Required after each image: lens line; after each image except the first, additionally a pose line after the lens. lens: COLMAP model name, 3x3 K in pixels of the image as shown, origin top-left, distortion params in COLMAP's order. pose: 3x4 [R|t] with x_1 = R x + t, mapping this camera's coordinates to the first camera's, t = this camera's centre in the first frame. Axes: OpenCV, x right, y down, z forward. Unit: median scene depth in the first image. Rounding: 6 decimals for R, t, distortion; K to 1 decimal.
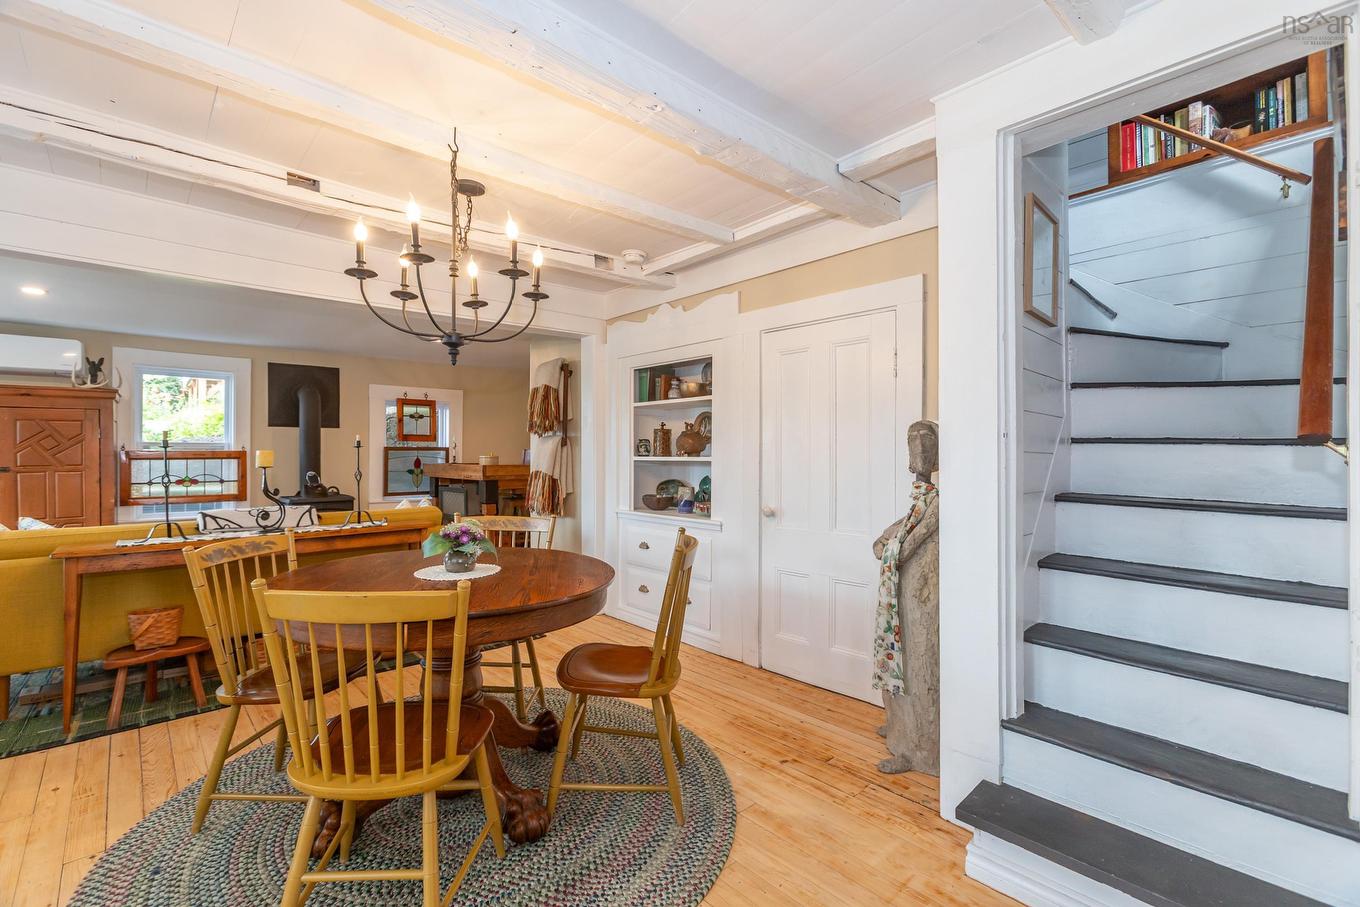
lens RADIAL K [[619.0, 0, 668.4], [0, 619.0, 455.9], [0, 0, 1]] dist [-0.019683, 0.022666]
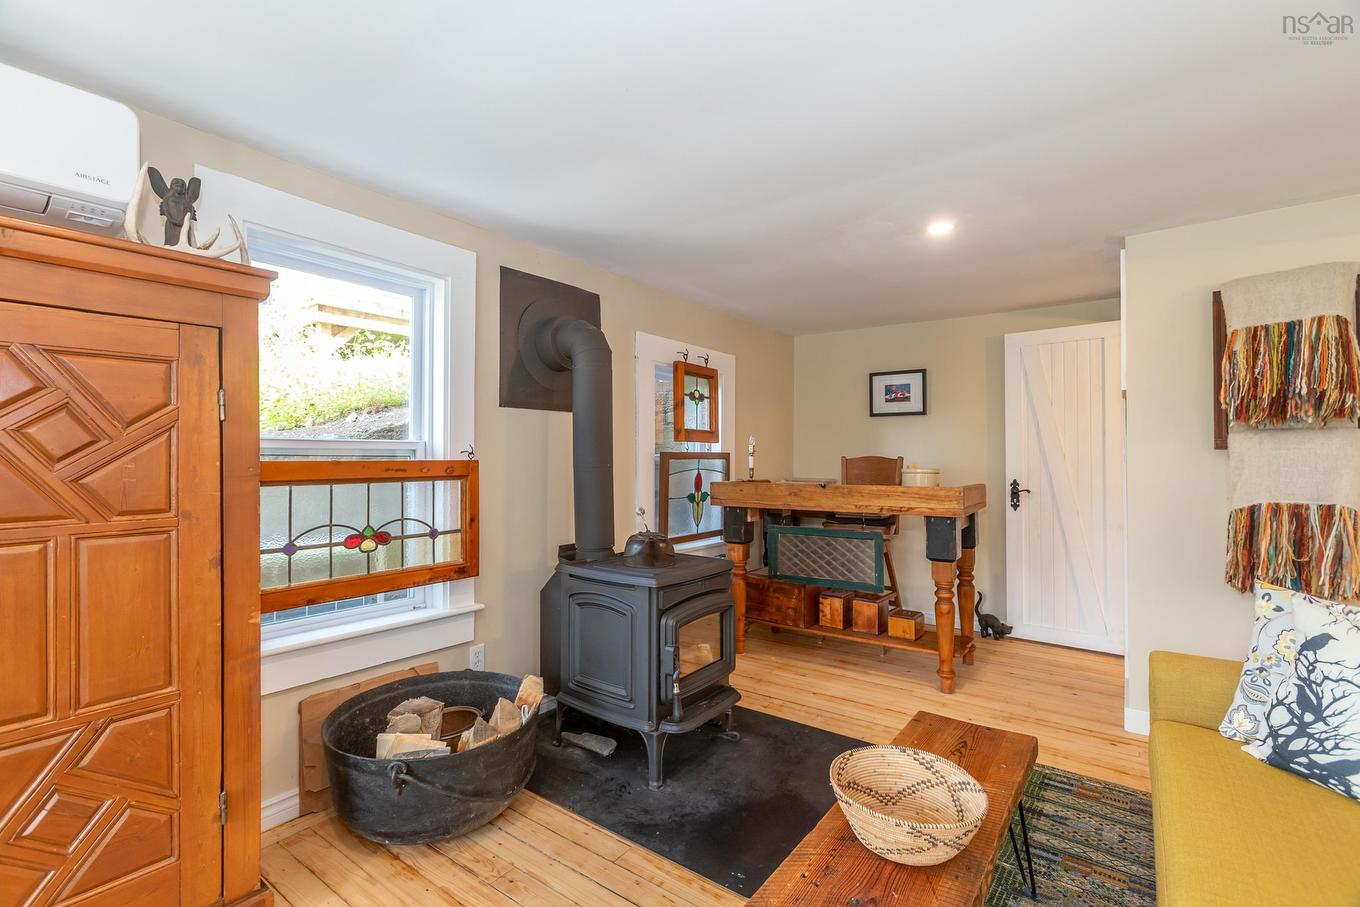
lens RADIAL K [[612.3, 0, 671.0], [0, 612.3, 456.5], [0, 0, 1]] dist [-0.013451, 0.009730]
pose [[0.976728, -0.000641, 0.214480, -0.644318], [0.002755, 0.999951, -0.009555, -0.006364], [-0.214463, 0.009924, 0.976682, 0.552987]]
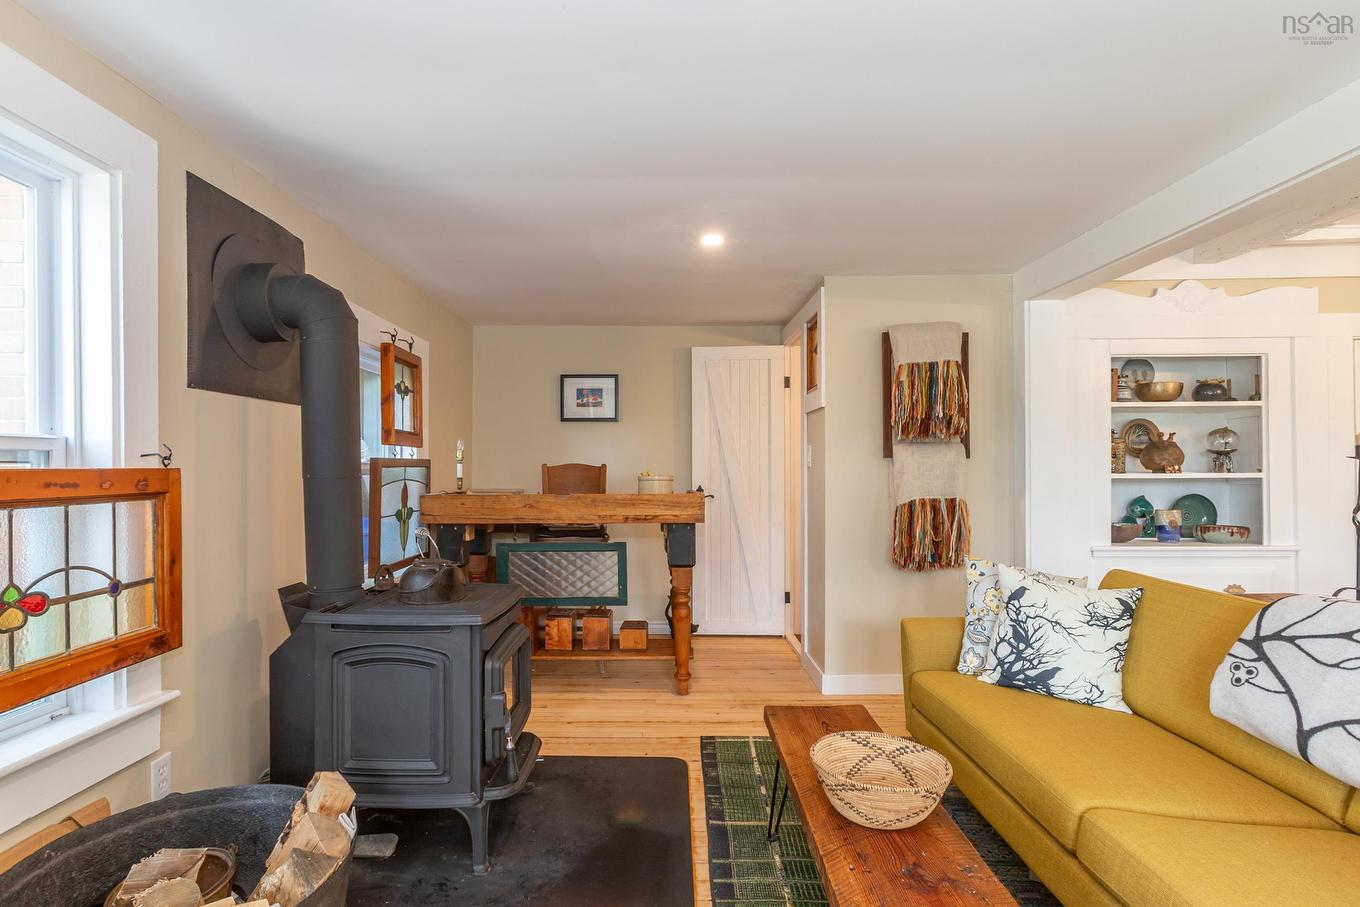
lens RADIAL K [[690.7, 0, 650.2], [0, 690.7, 473.1], [0, 0, 1]] dist [-0.018648, 0.014448]
pose [[0.668361, -0.010015, 0.743770, -0.772415], [0.008888, 0.999946, 0.005477, -0.005939], [-0.743784, 0.002950, 0.668414, 0.633773]]
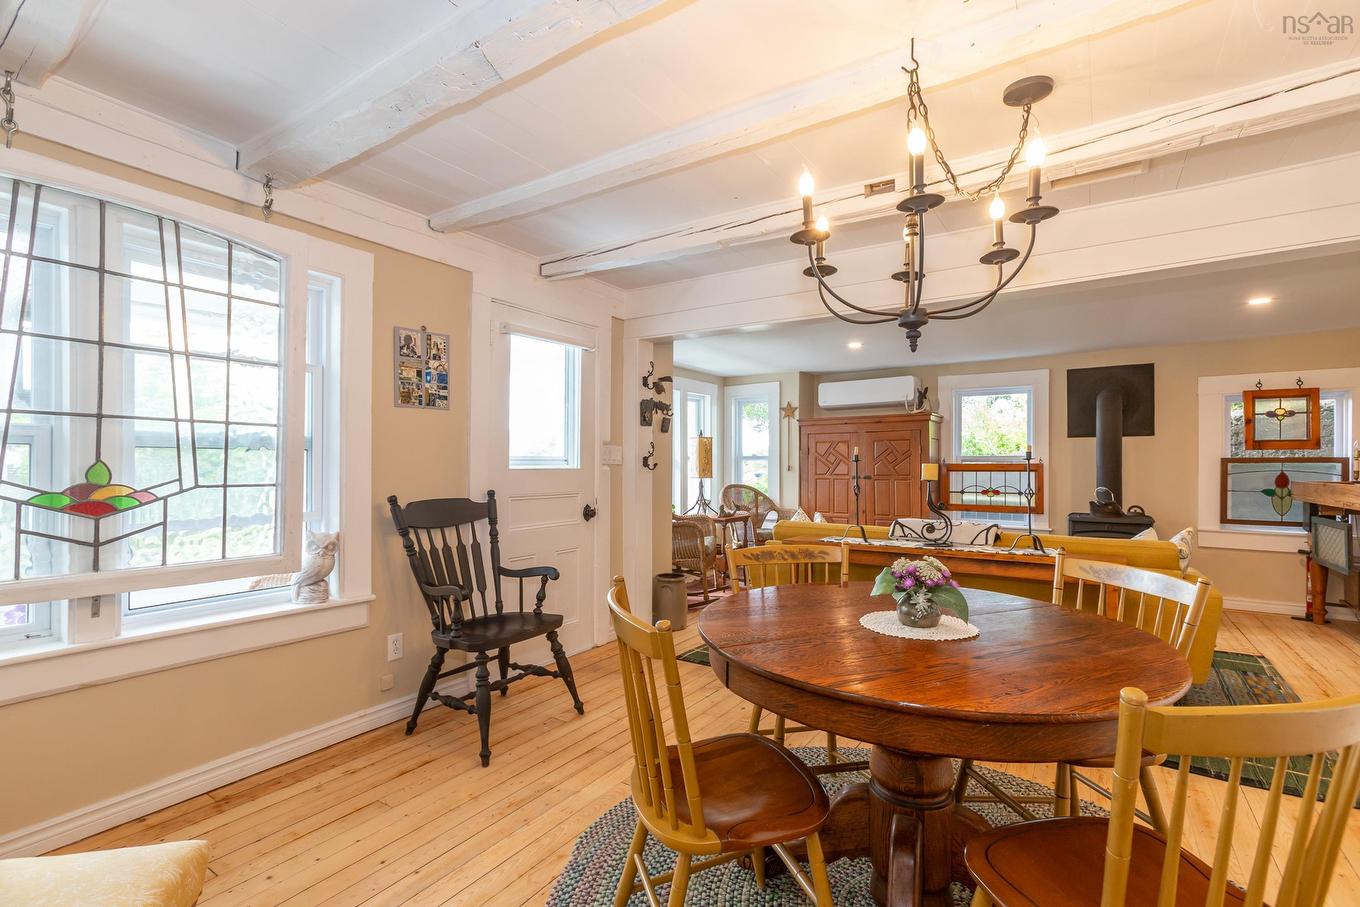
lens RADIAL K [[612.3, 0, 671.0], [0, 612.3, 456.5], [0, 0, 1]] dist [-0.013451, 0.009730]
pose [[0.234658, -0.011616, -0.972009, 0.118262], [-0.005995, 0.999892, -0.013396, -0.002526], [0.972060, 0.008970, 0.234563, 0.198526]]
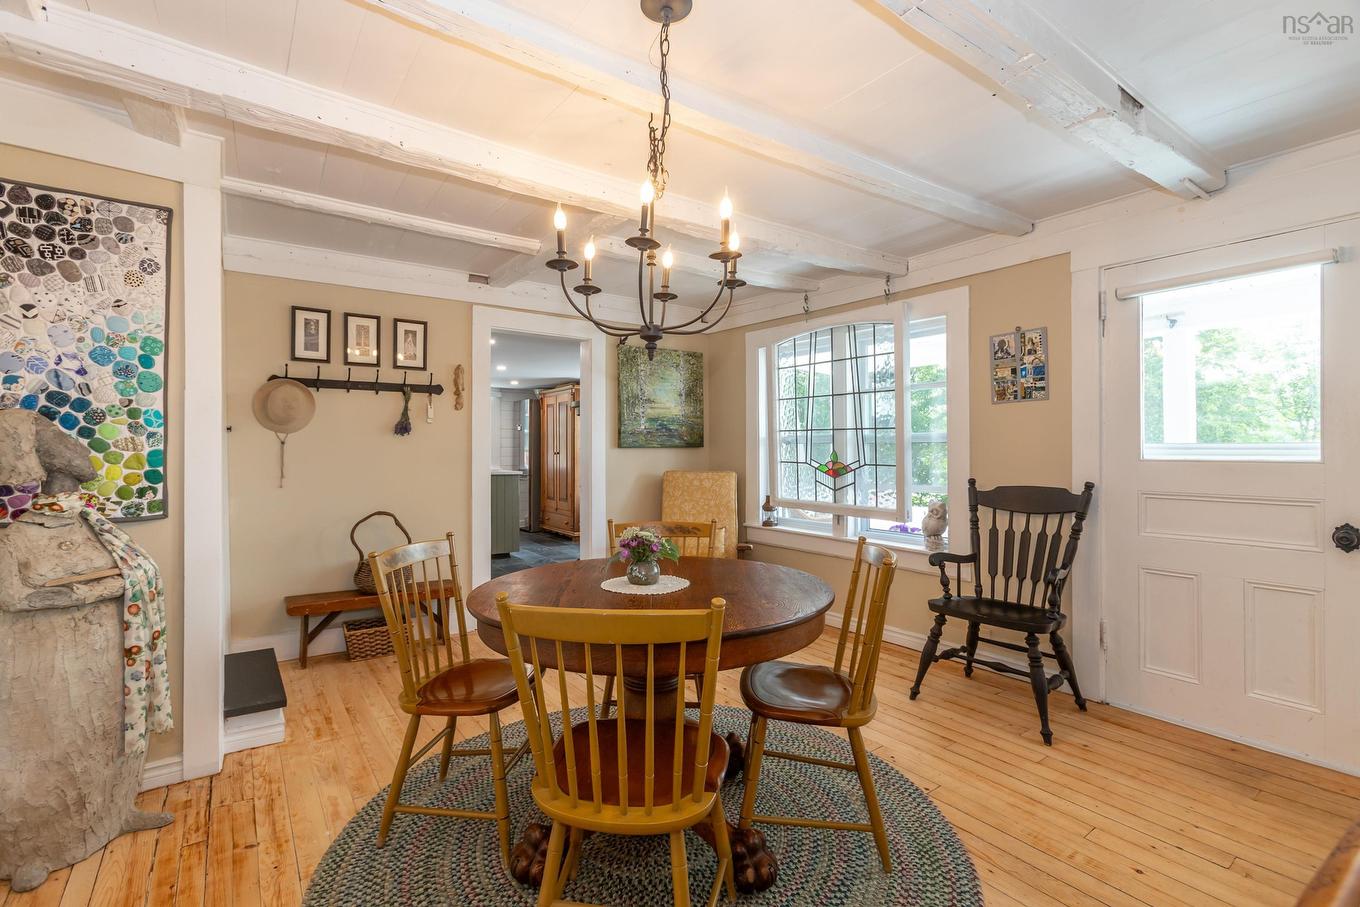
lens RADIAL K [[611.2, 0, 678.0], [0, 611.2, 449.3], [0, 0, 1]] dist [-0.018710, 0.010095]
pose [[-0.995273, -0.004029, 0.097034, -0.171944], [-0.003667, 0.999986, 0.003909, -0.006340], [-0.097048, 0.003534, -0.995273, 0.701419]]
